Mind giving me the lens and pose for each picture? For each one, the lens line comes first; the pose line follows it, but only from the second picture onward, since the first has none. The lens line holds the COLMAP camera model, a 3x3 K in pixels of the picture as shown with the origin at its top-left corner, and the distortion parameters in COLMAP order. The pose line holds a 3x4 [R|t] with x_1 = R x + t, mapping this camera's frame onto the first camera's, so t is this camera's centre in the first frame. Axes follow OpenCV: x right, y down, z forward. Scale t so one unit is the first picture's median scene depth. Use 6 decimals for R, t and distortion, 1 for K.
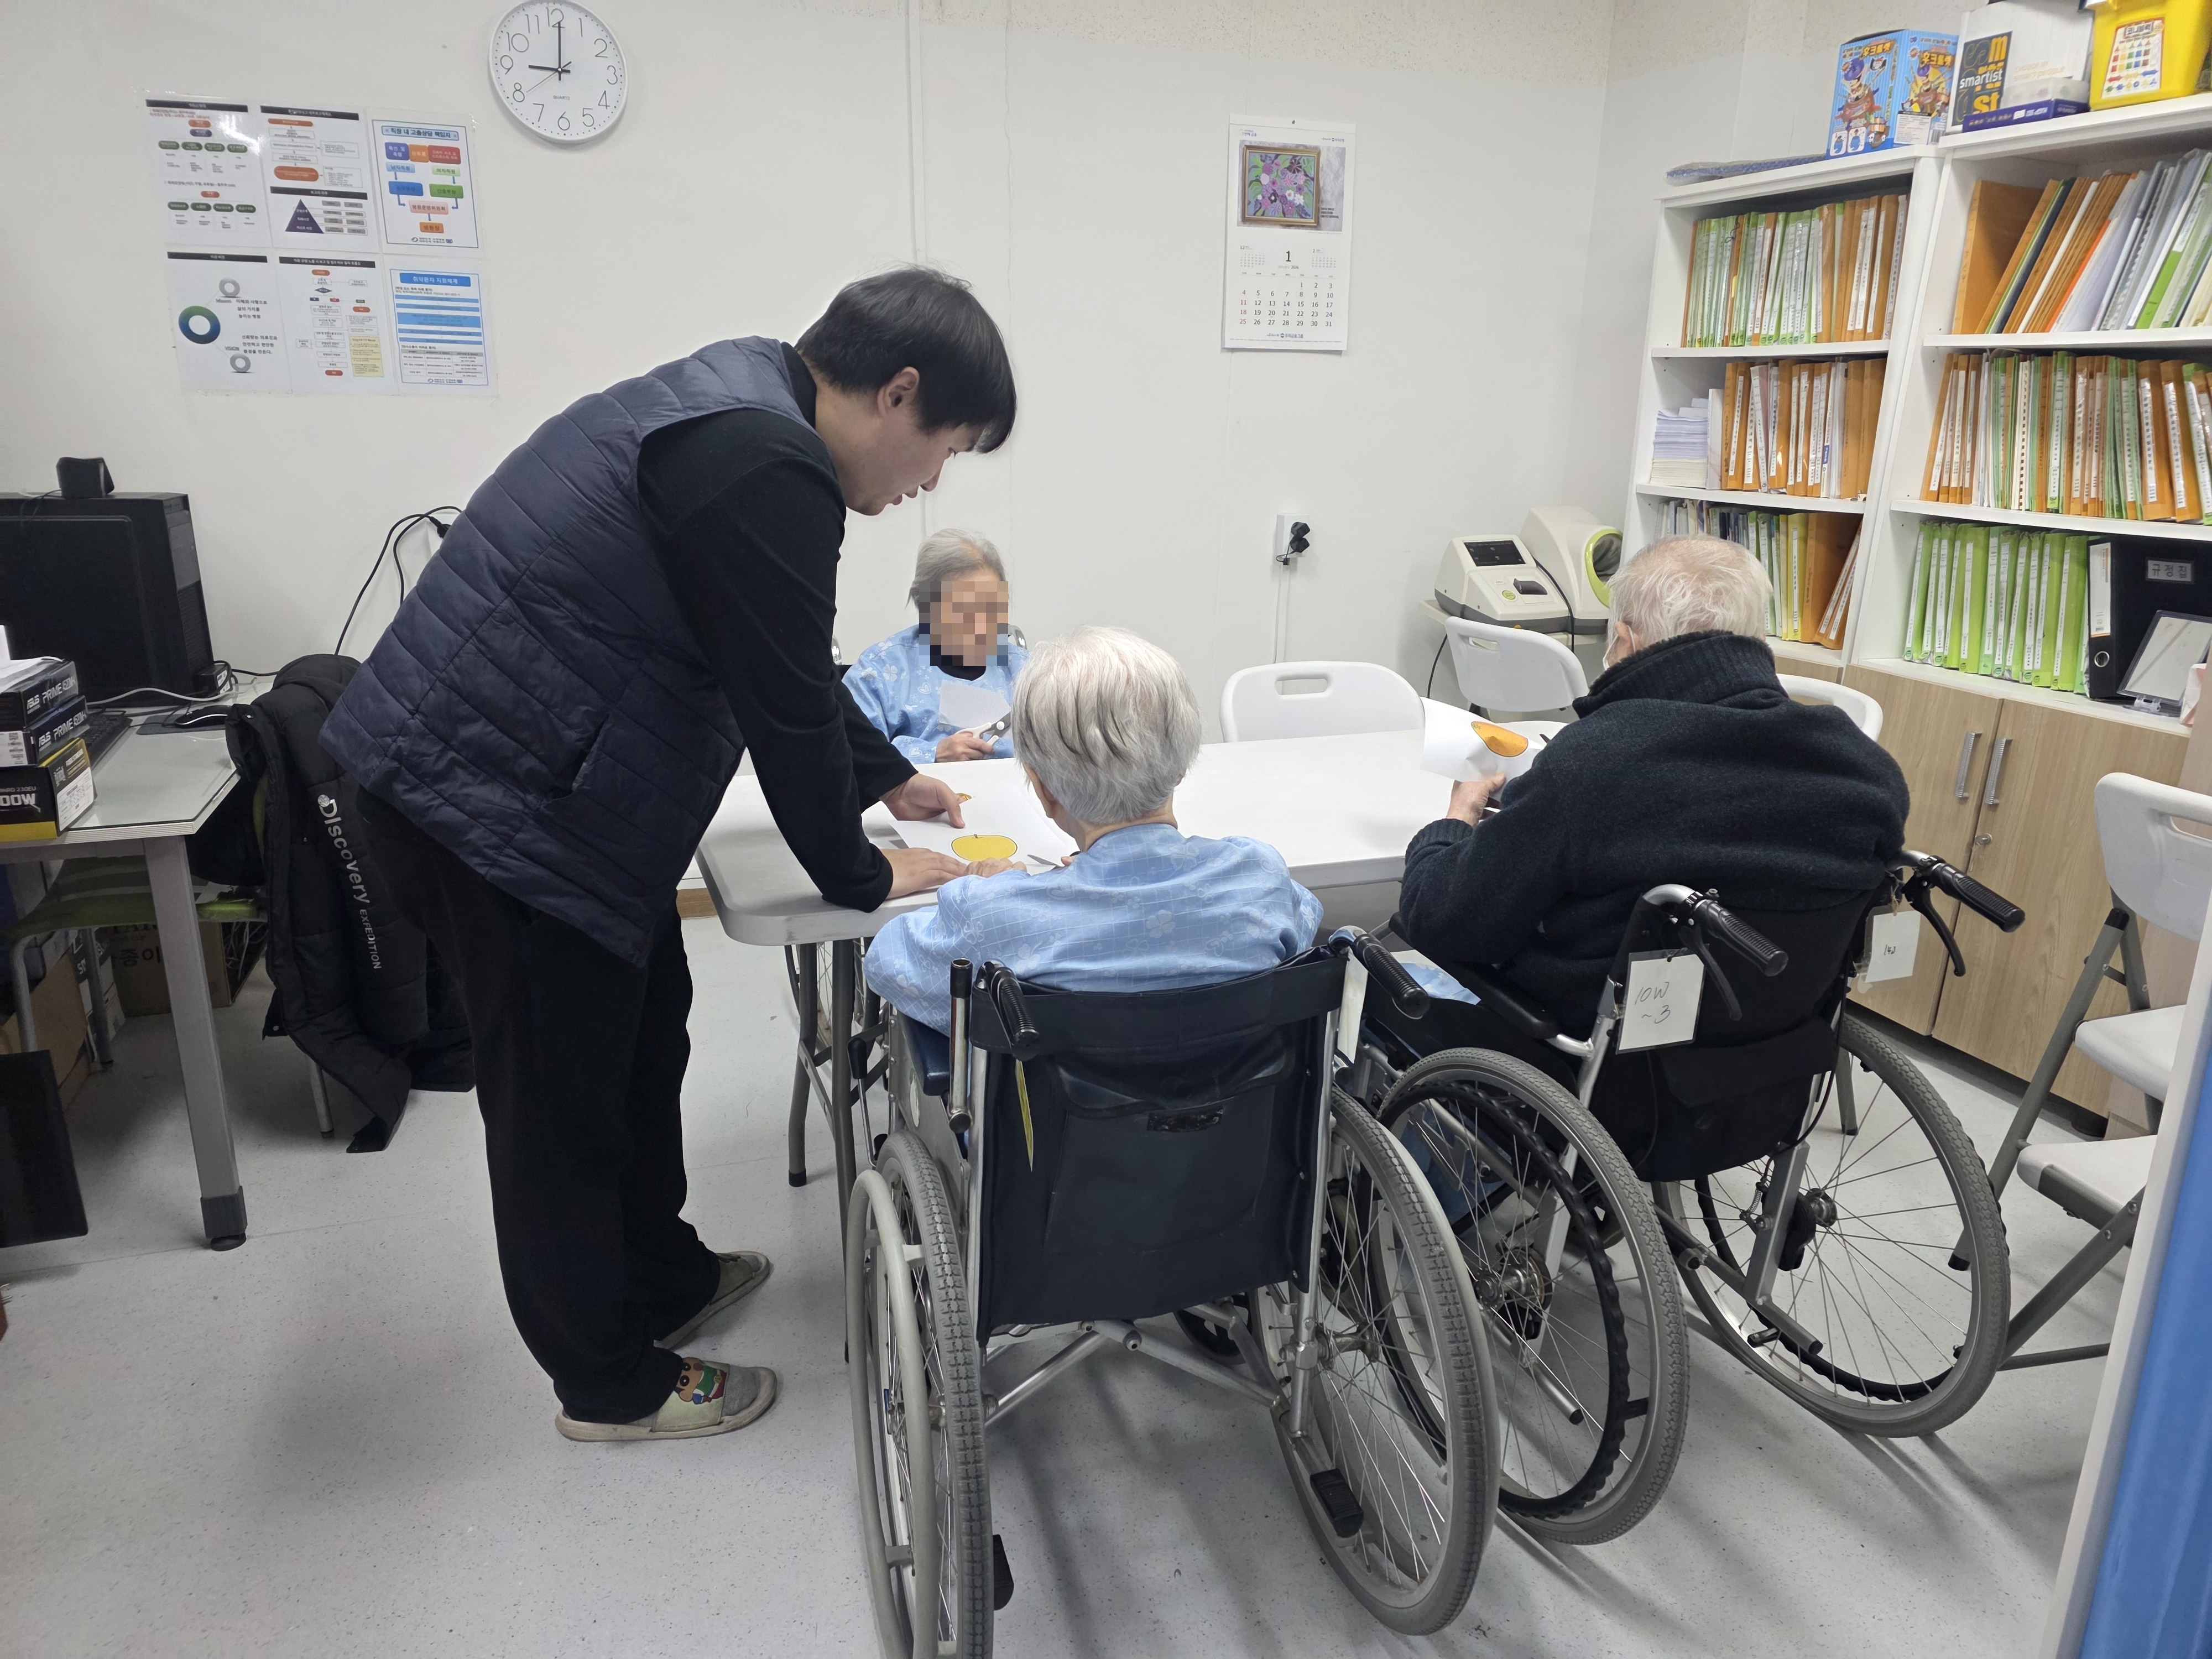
lens RADIAL K [[1500.7, 0, 1115.3], [0, 1500.7, 826.1], [0, 0, 1]] dist [0.049610, -0.039232]
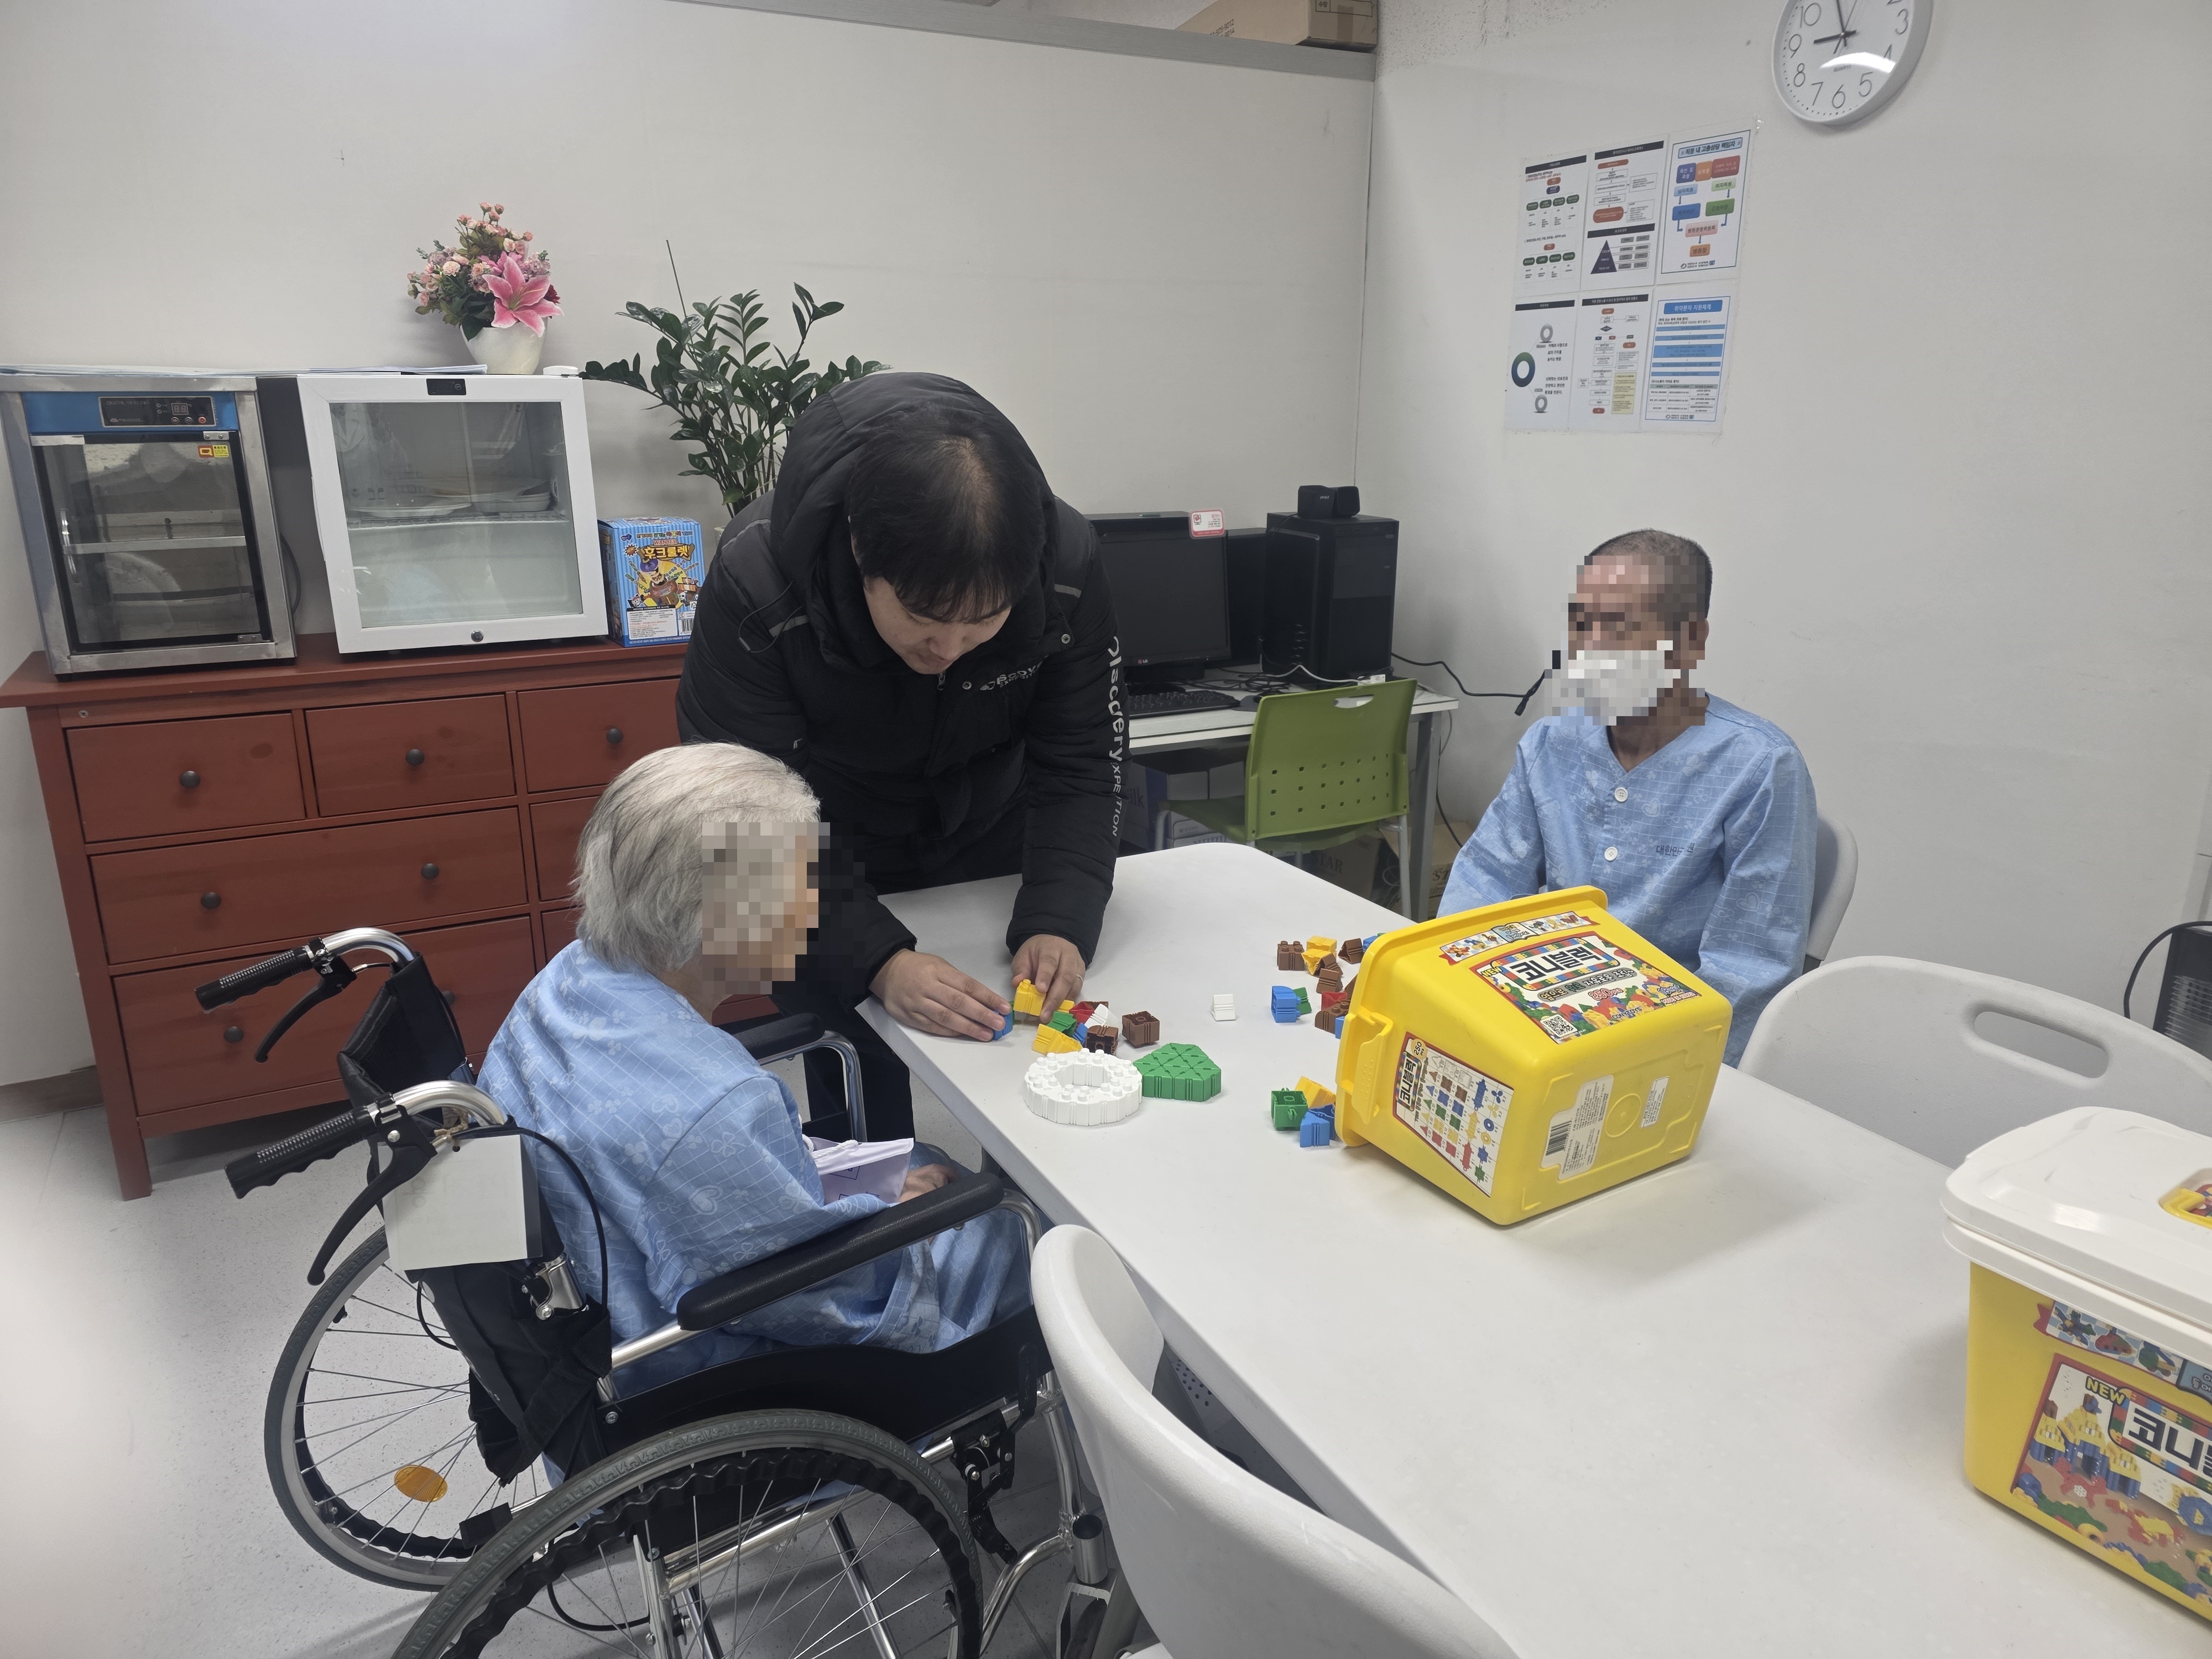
lens RADIAL K [[1500.7, 0, 1048.7], [0, 1500.7, 822.0], [0, 0, 1]] dist [0.049610, -0.039232]
pose [[0.131217, 0.250152, -0.959274, 0.466039], [-0.271550, 0.939700, 0.207903, -0.154667], [0.953437, 0.233210, 0.191234, 0.534153]]
